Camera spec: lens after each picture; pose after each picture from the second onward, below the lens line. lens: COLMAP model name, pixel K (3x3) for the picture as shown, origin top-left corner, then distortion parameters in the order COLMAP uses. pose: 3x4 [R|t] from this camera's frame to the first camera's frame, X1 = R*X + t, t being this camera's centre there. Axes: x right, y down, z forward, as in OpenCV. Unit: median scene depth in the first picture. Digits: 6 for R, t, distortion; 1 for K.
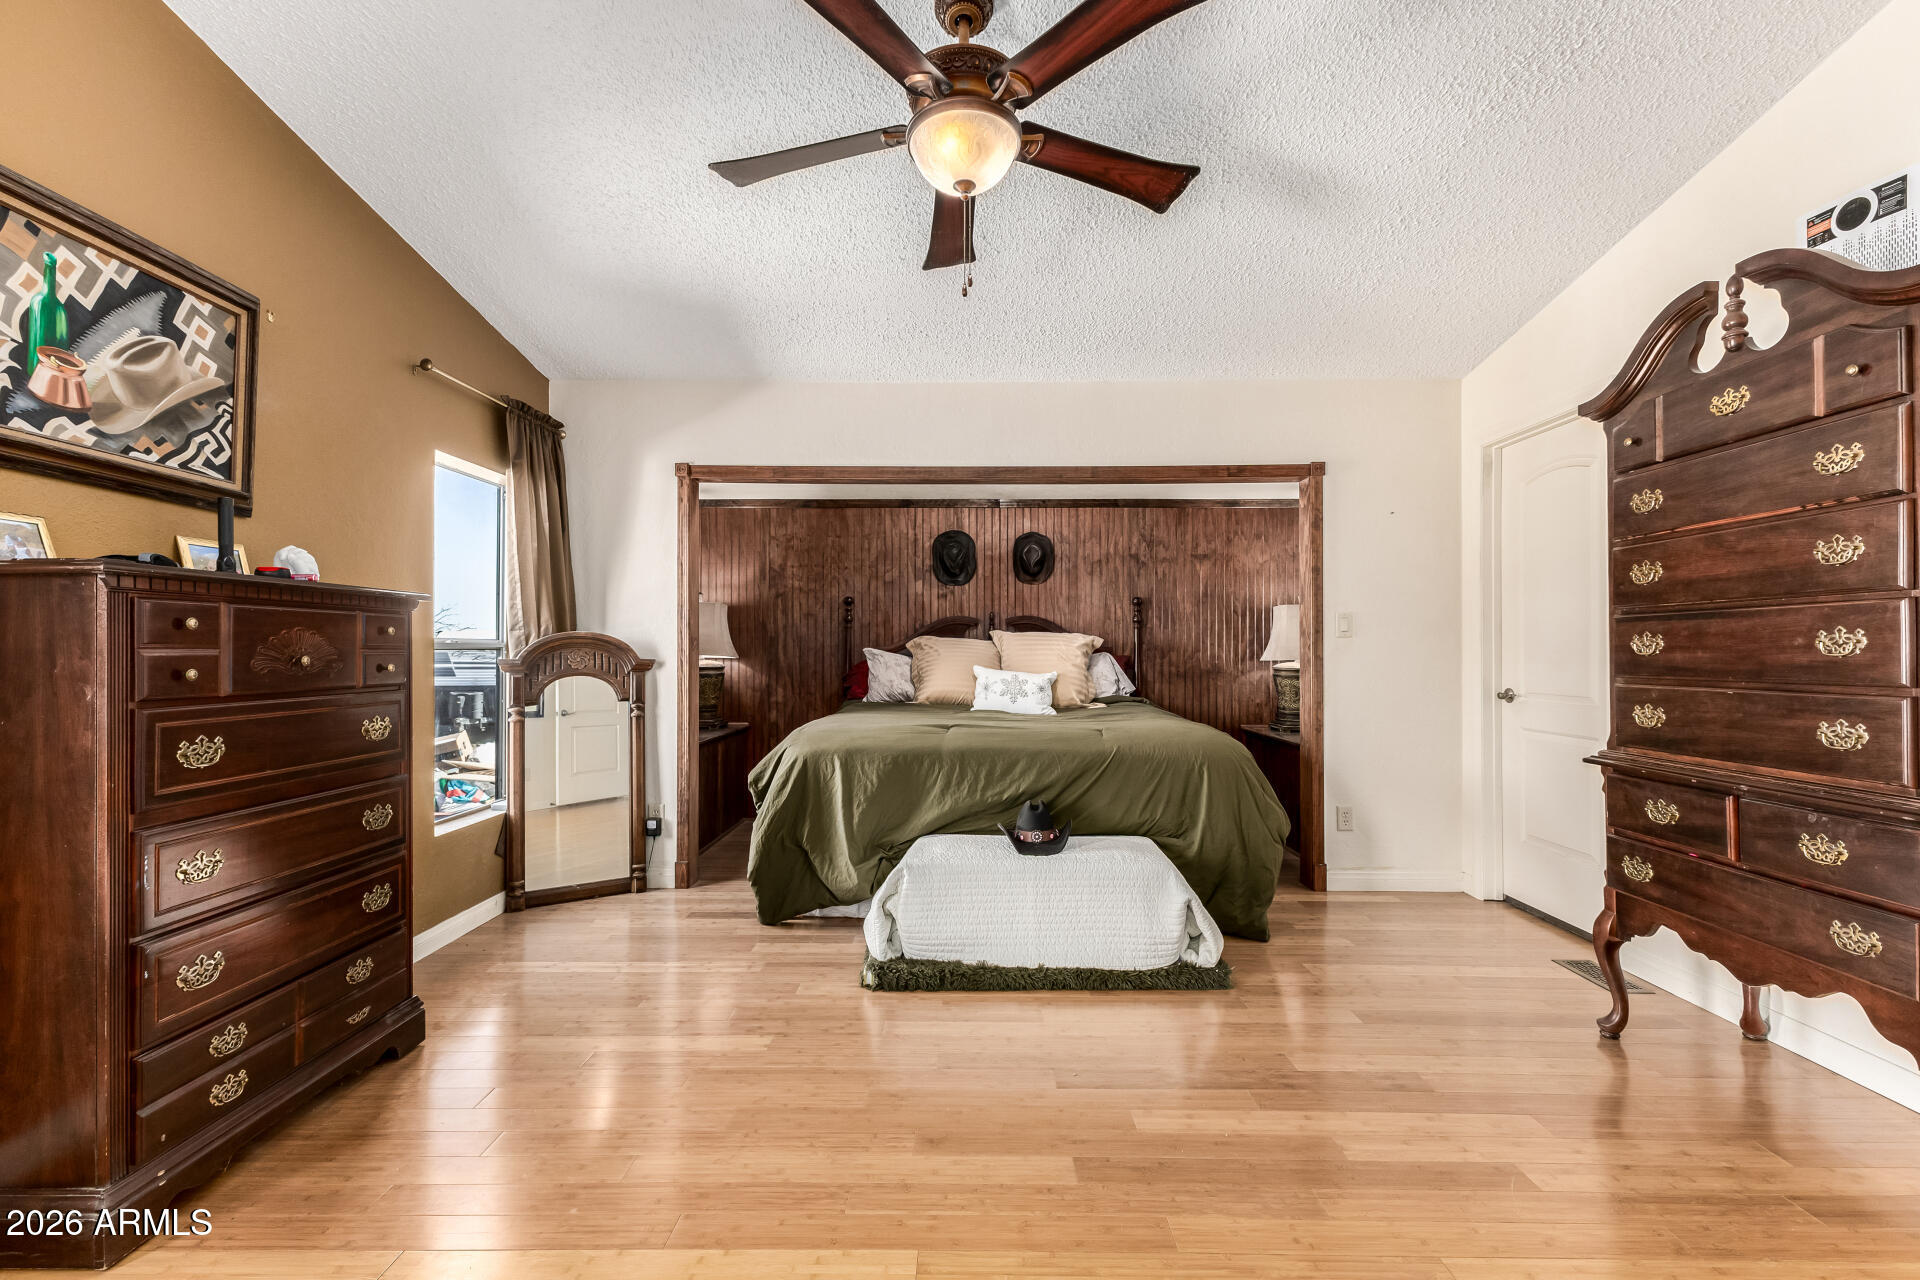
lens RADIAL K [[837.1, 0, 952.0], [0, 837.1, 647.0], [0, 0, 1]] dist [0.009075, -0.000590]
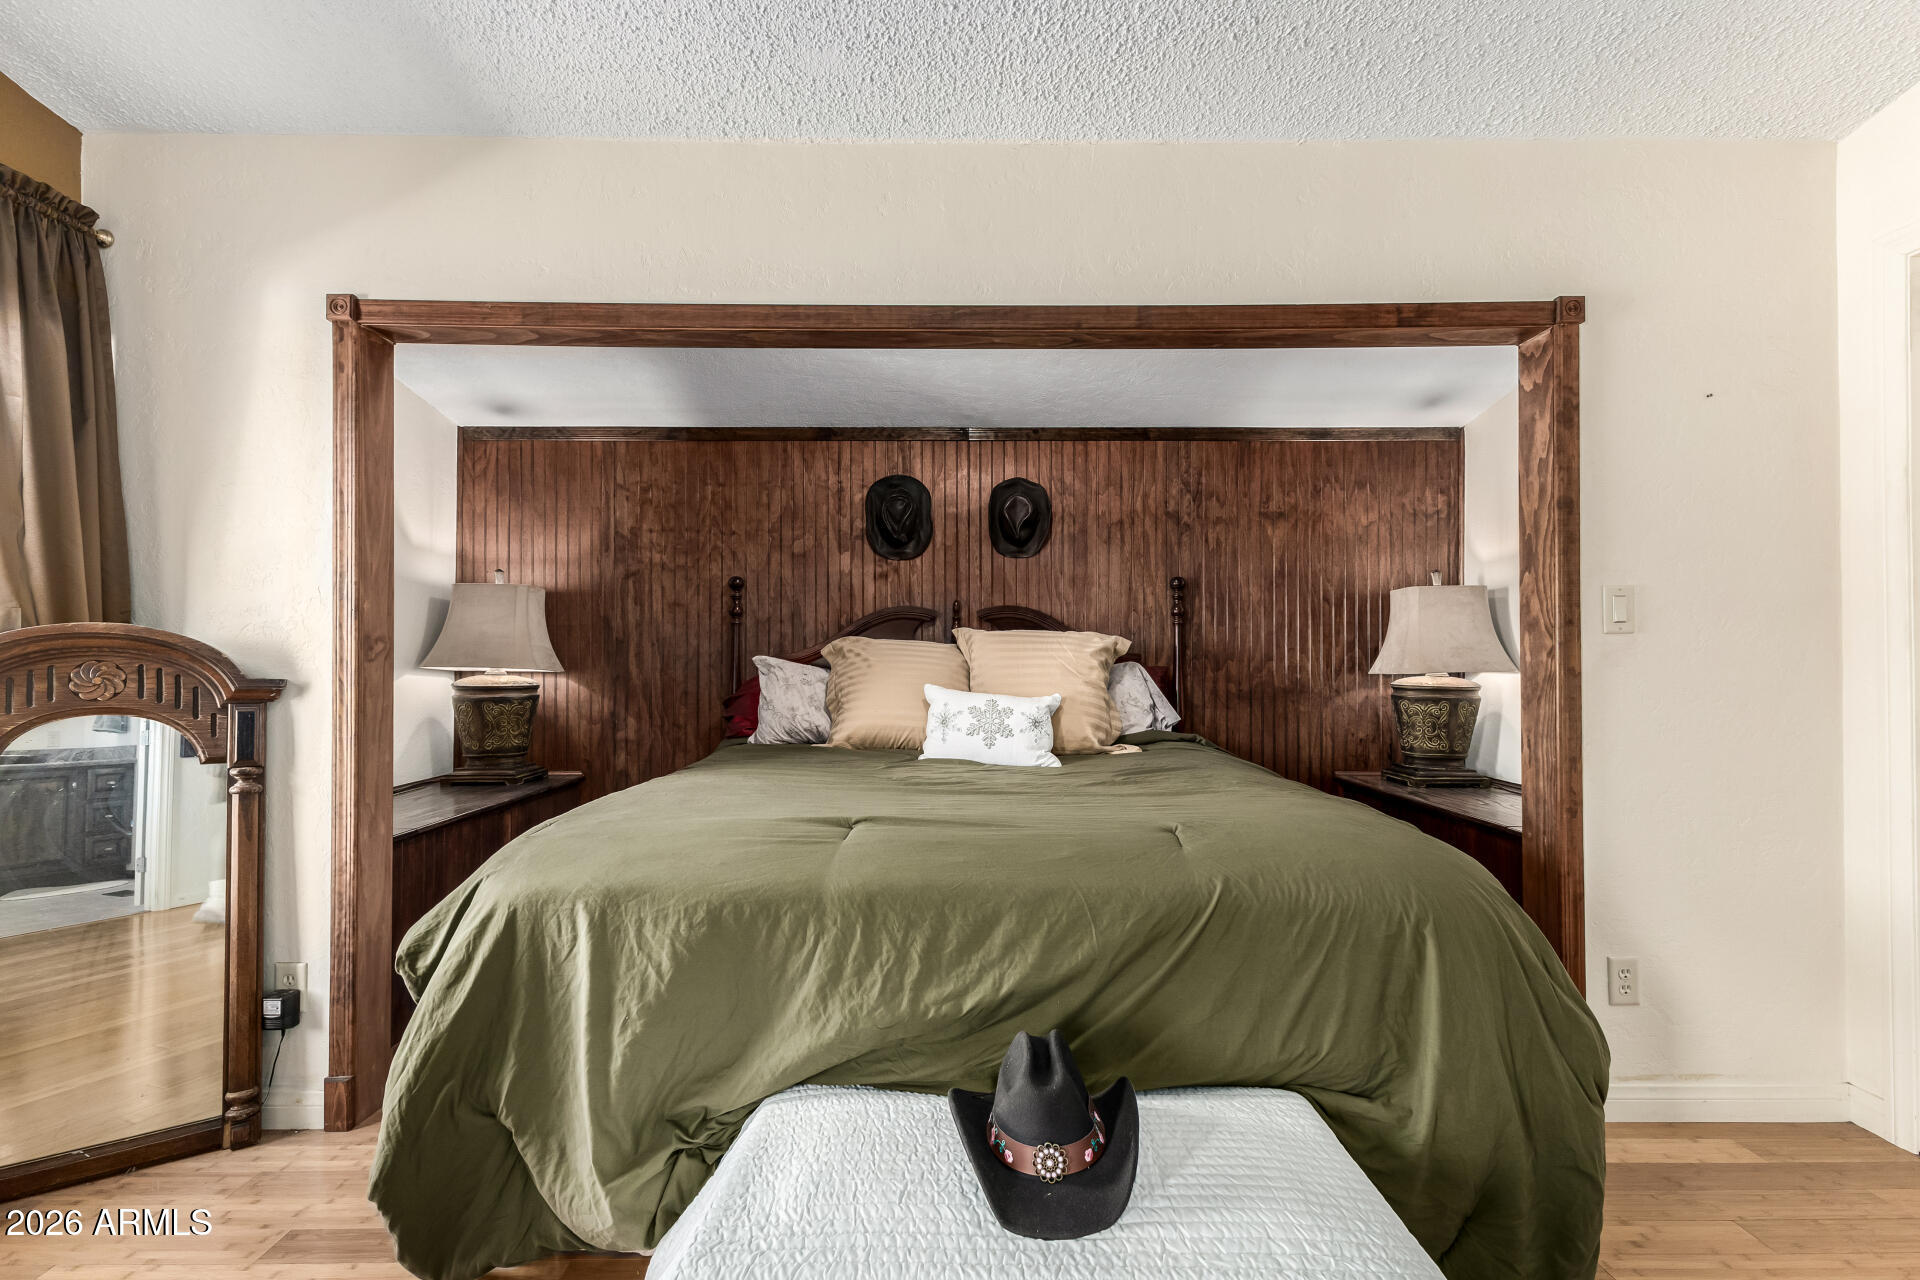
lens RADIAL K [[837.1, 0, 967.6], [0, 837.1, 648.6], [0, 0, 1]] dist [0.009075, -0.000590]
pose [[0.999001, -0.002000, 0.044647, 0.036811], [0.002324, 0.999971, -0.007207, 0.000810], [-0.044631, 0.007303, 0.998977, 0.474561]]
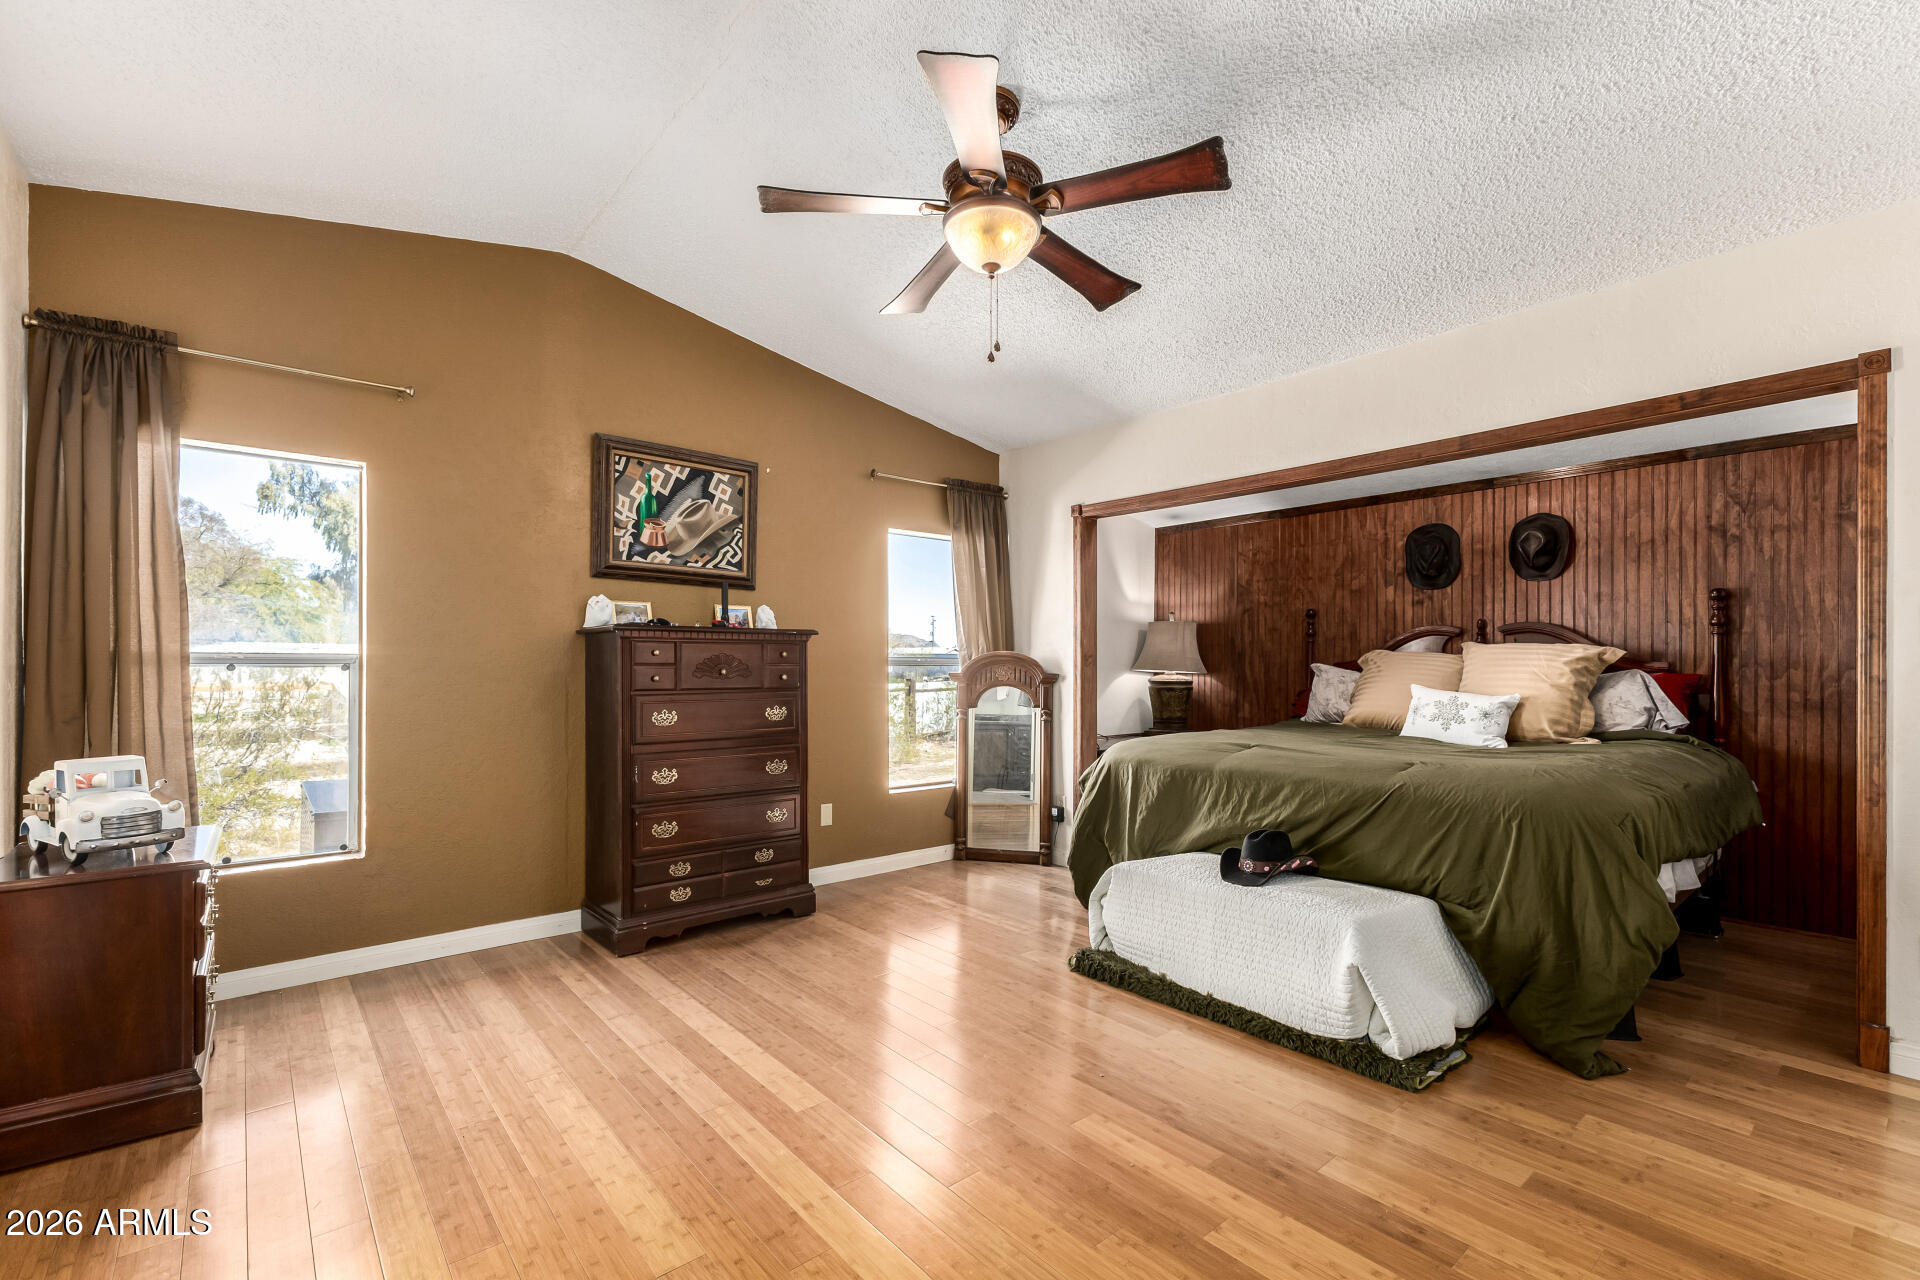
lens RADIAL K [[837.1, 0, 937.2], [0, 837.1, 675.1], [0, 0, 1]] dist [0.009075, -0.000590]
pose [[0.648221, 0.009393, -0.761394, 0.444359], [0.002806, 0.999888, 0.014725, -0.001317], [0.761447, -0.011681, 0.648122, 0.098035]]
